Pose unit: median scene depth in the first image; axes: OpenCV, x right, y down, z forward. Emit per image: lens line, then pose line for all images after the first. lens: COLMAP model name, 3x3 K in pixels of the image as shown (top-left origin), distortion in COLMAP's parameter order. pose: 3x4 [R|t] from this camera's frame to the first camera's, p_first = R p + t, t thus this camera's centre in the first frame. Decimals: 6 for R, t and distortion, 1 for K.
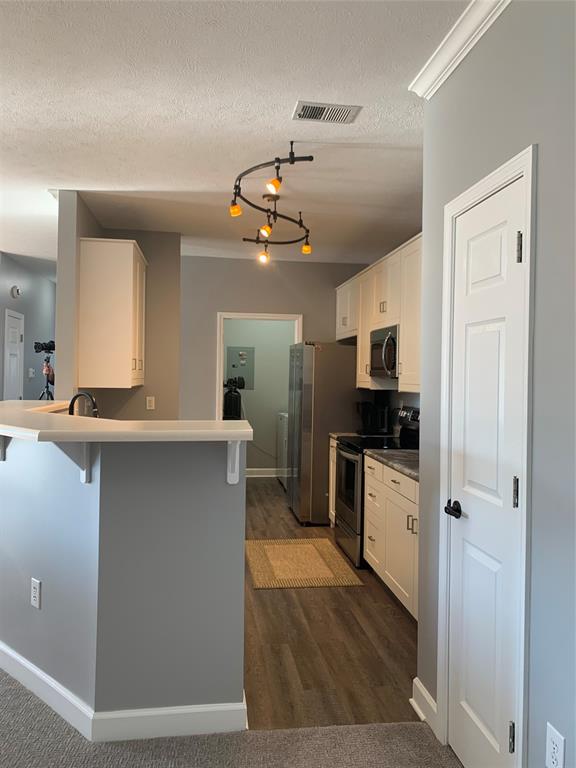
lens RADIAL K [[588.4, 0, 288.0], [0, 588.4, 384.0], [0, 0, 1]] dist [-0.000720, -0.008654]
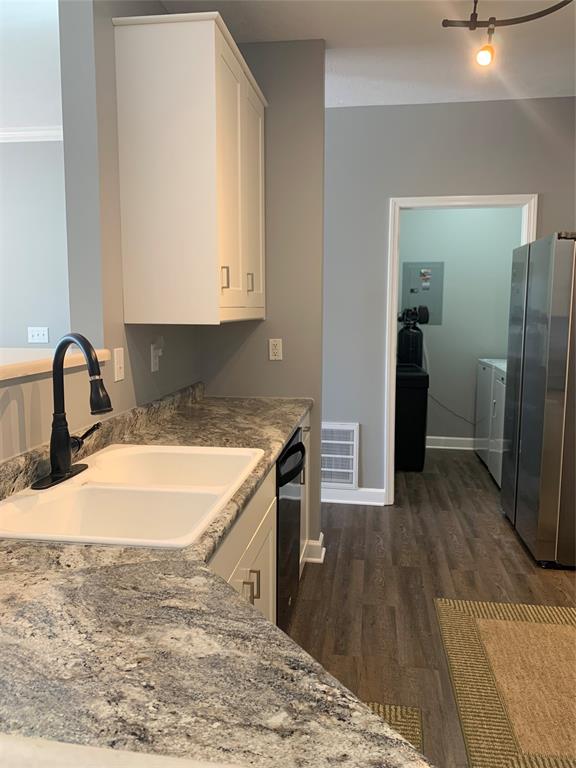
lens RADIAL K [[588.4, 0, 288.0], [0, 588.4, 384.0], [0, 0, 1]] dist [-0.000720, -0.008654]
pose [[0.959149, 0.018121, -0.282320, -0.044498], [0.012796, 0.994146, 0.107282, 0.003189], [0.282611, -0.106512, 0.953303, 0.360474]]
